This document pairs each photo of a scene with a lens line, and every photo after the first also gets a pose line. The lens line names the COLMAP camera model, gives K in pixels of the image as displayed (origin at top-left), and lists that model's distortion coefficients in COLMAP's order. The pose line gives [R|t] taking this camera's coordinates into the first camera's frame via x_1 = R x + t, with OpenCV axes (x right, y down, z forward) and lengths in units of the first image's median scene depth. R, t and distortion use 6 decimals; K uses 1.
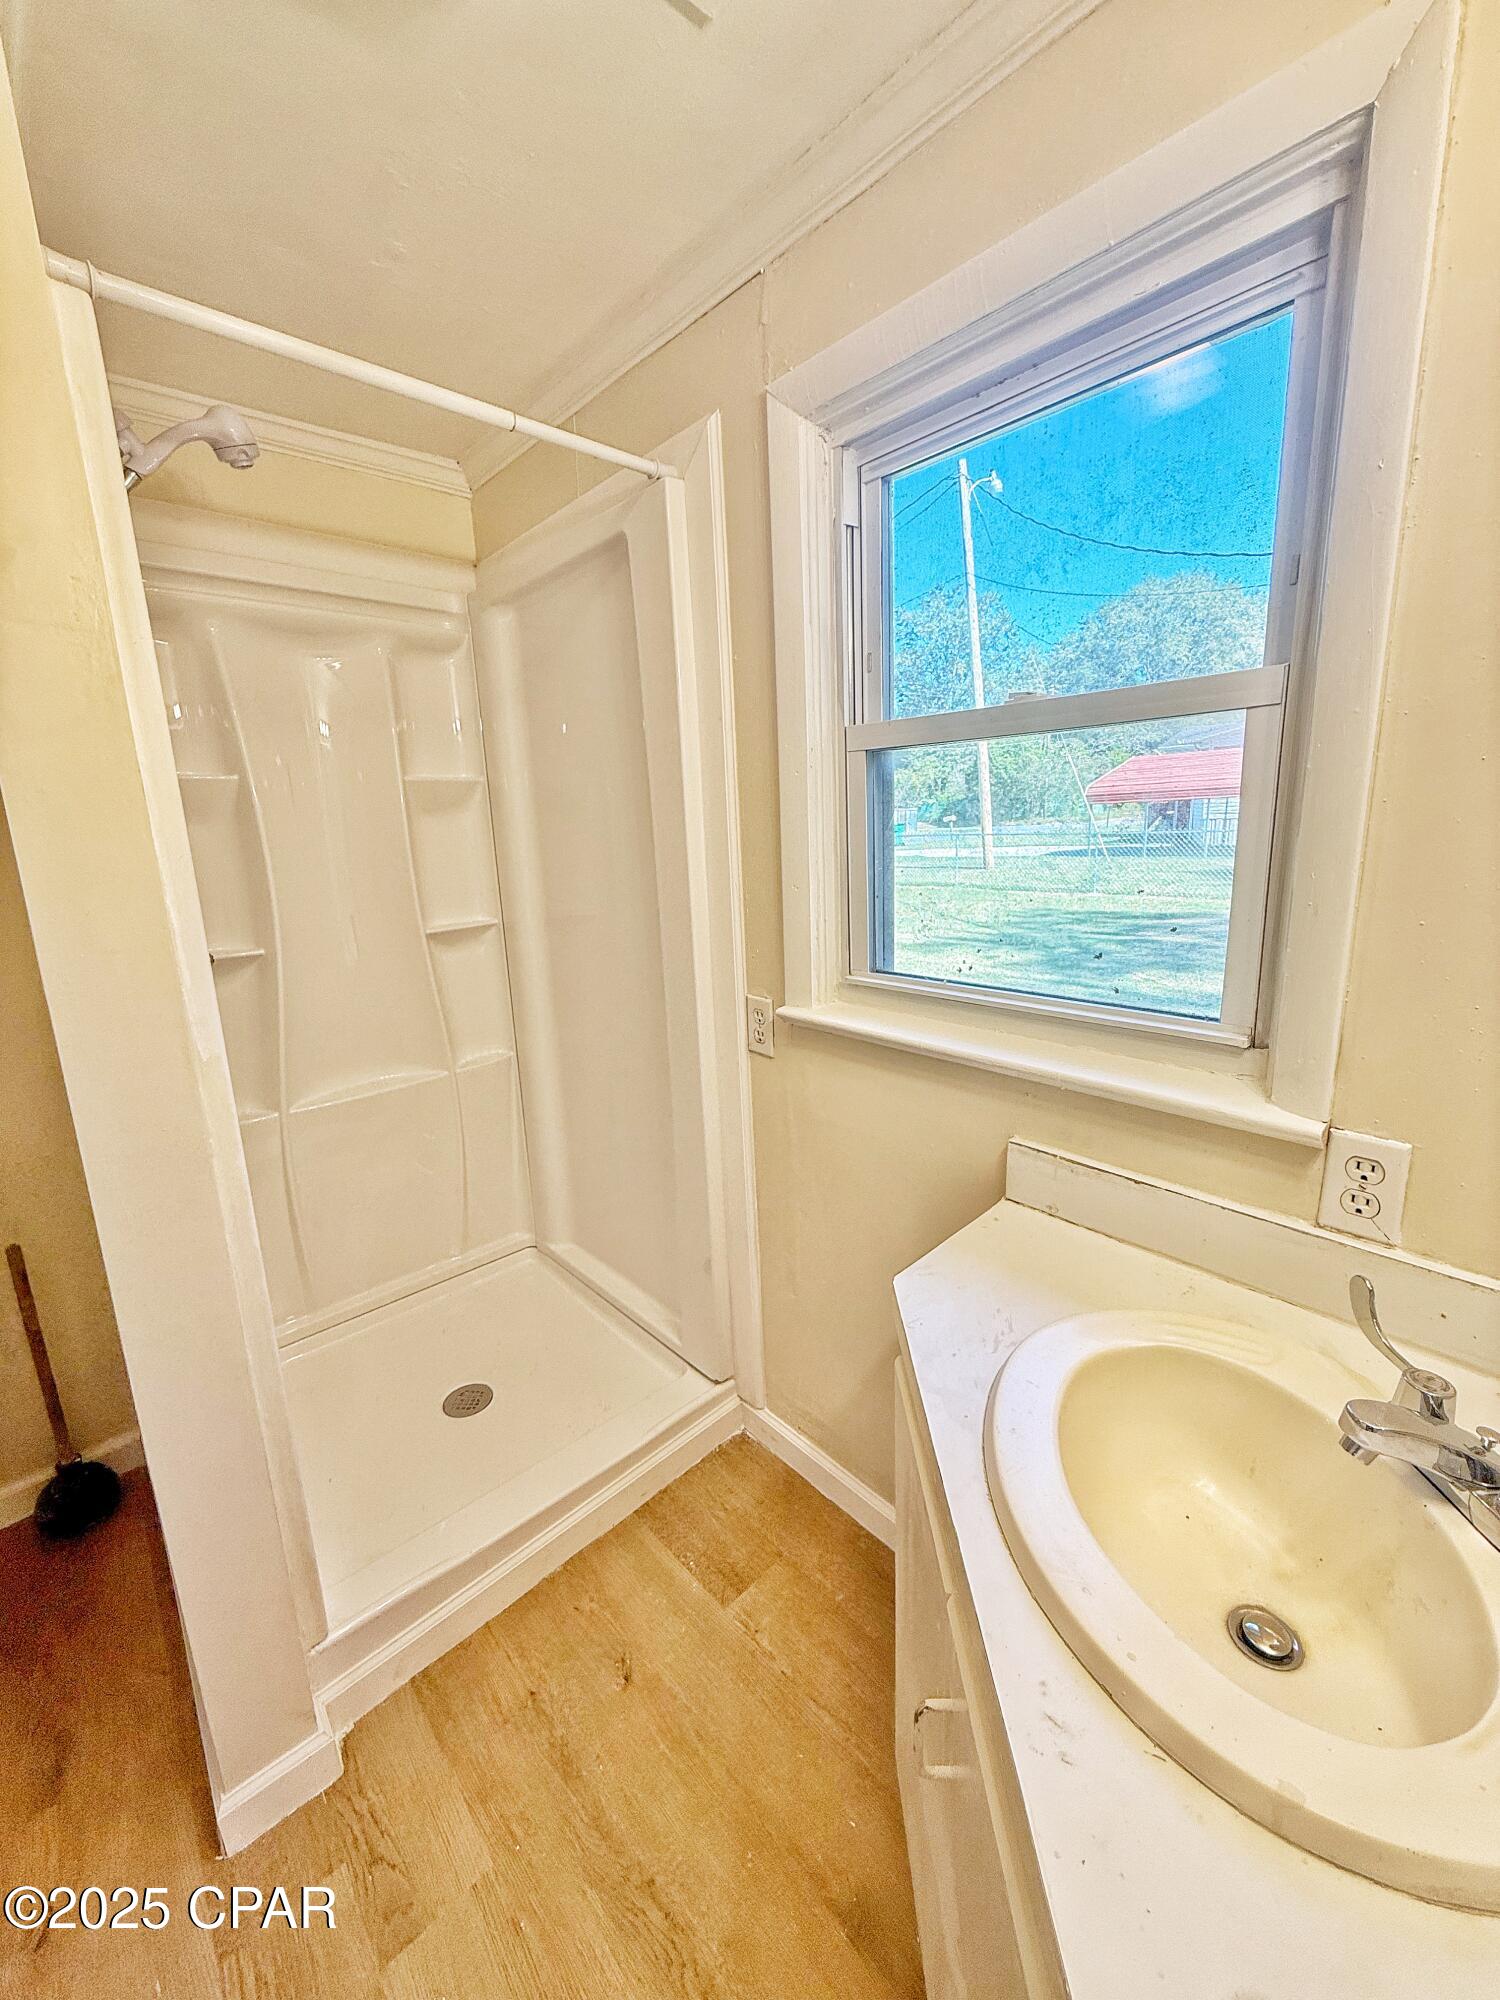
lens RADIAL K [[796.2, 0, 751.1], [0, 796.2, 990.2], [0, 0, 1]] dist [0.001442, -0.000510]
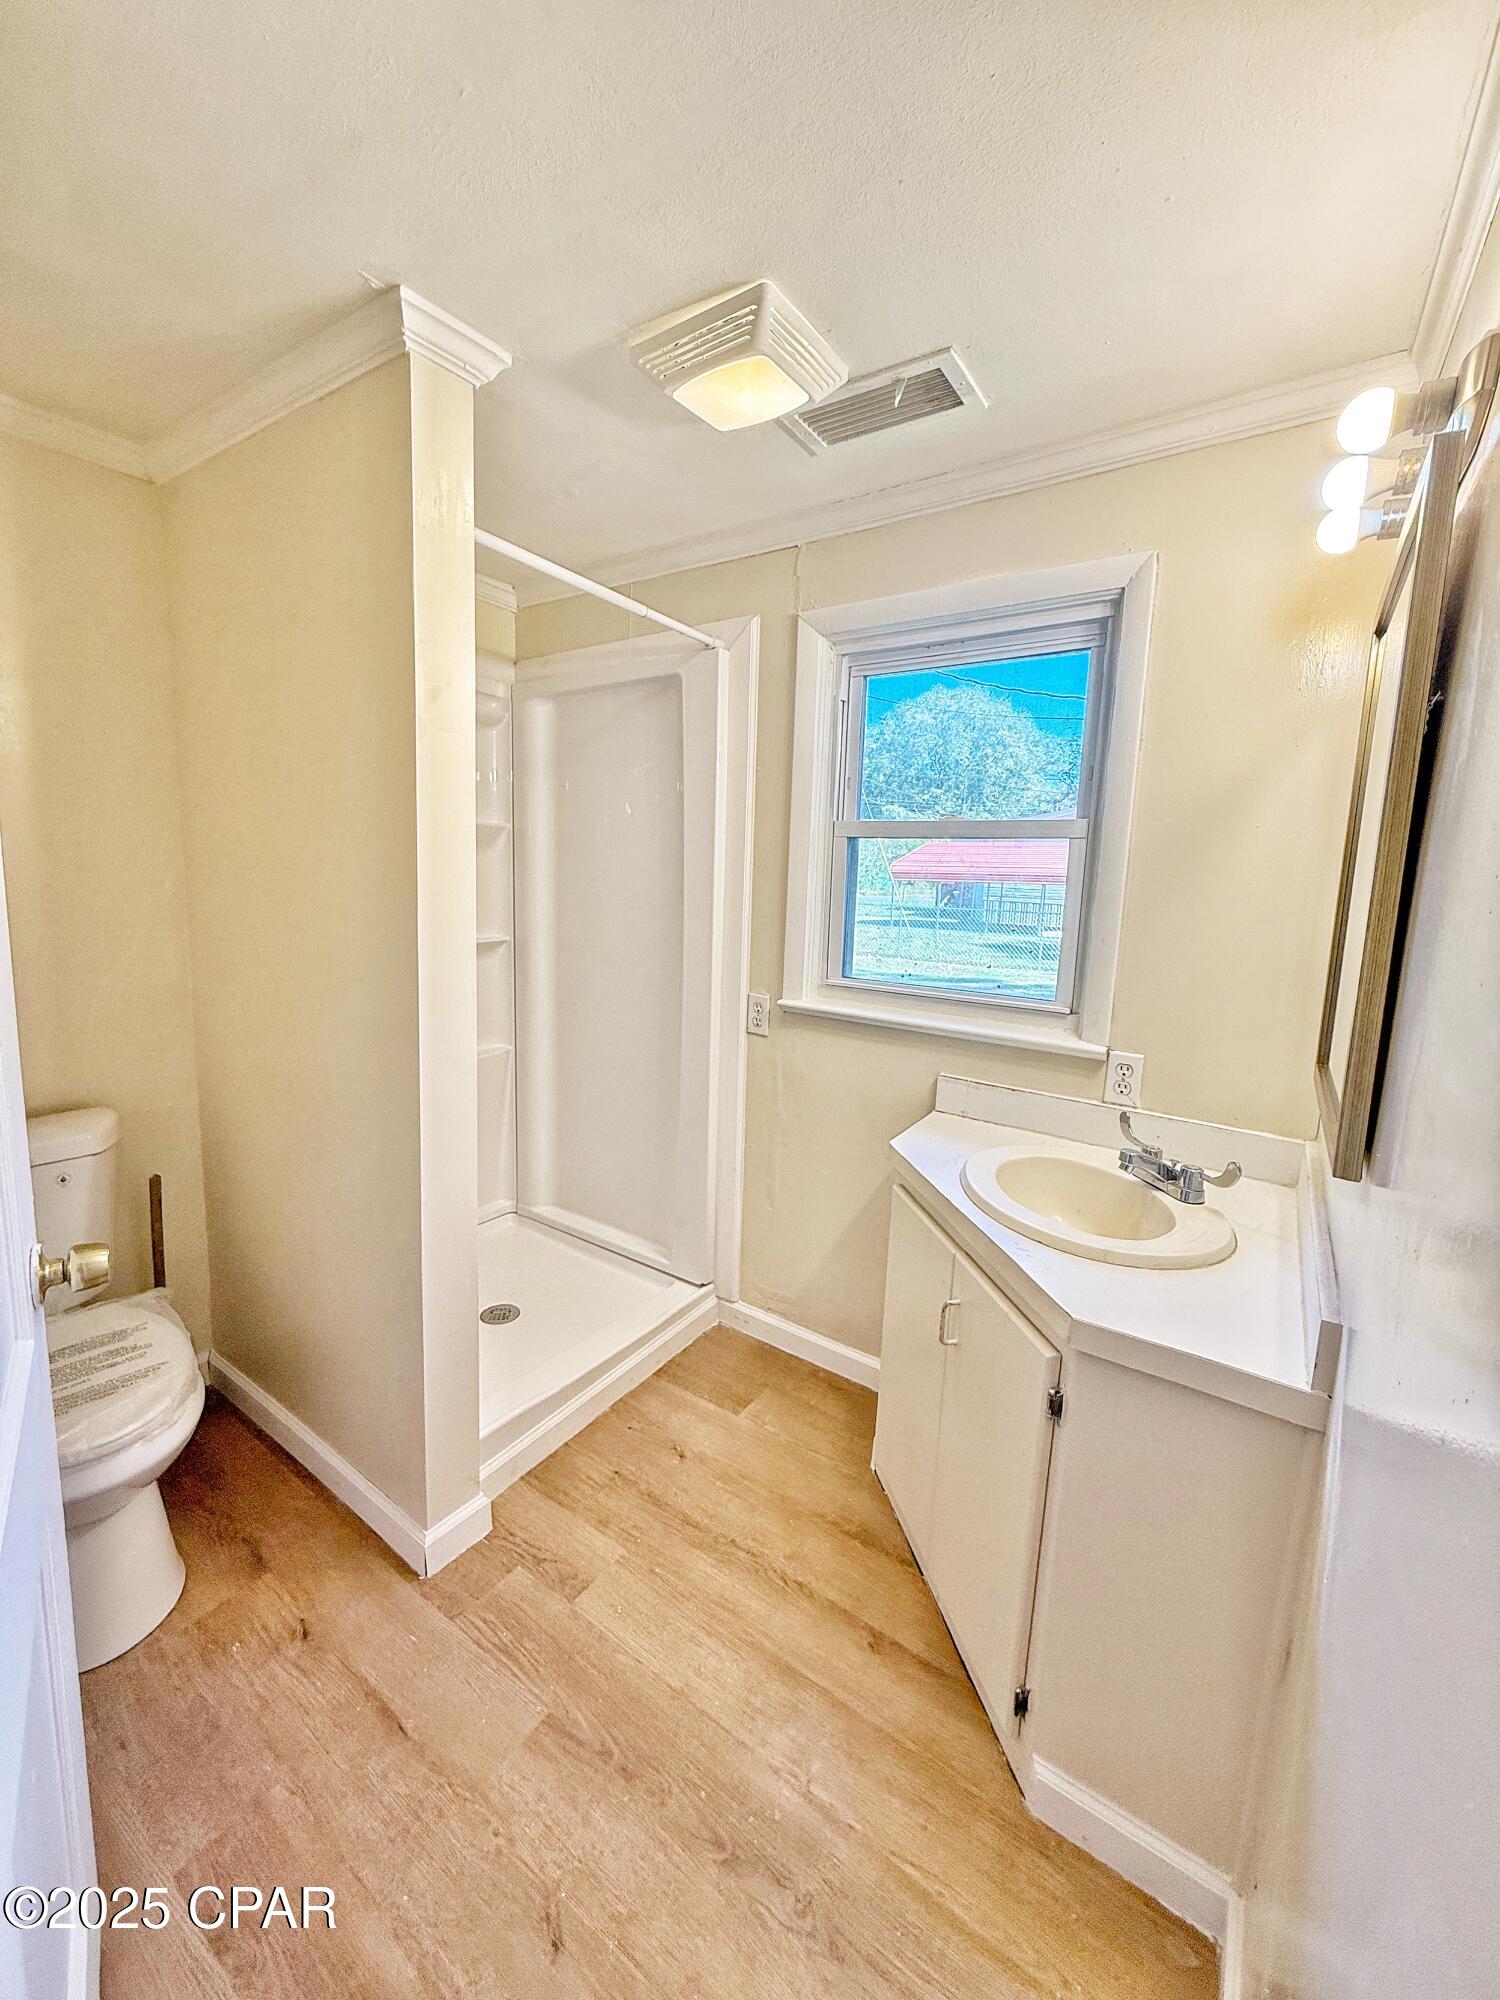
lens RADIAL K [[796.2, 0, 750.0], [0, 796.2, 990.3], [0, 0, 1]] dist [0.001442, -0.000510]
pose [[0.971609, 0.039659, 0.233244, -0.396943], [-0.023167, 0.997061, -0.073027, 0.123886], [-0.235454, 0.065550, 0.969672, -0.470114]]
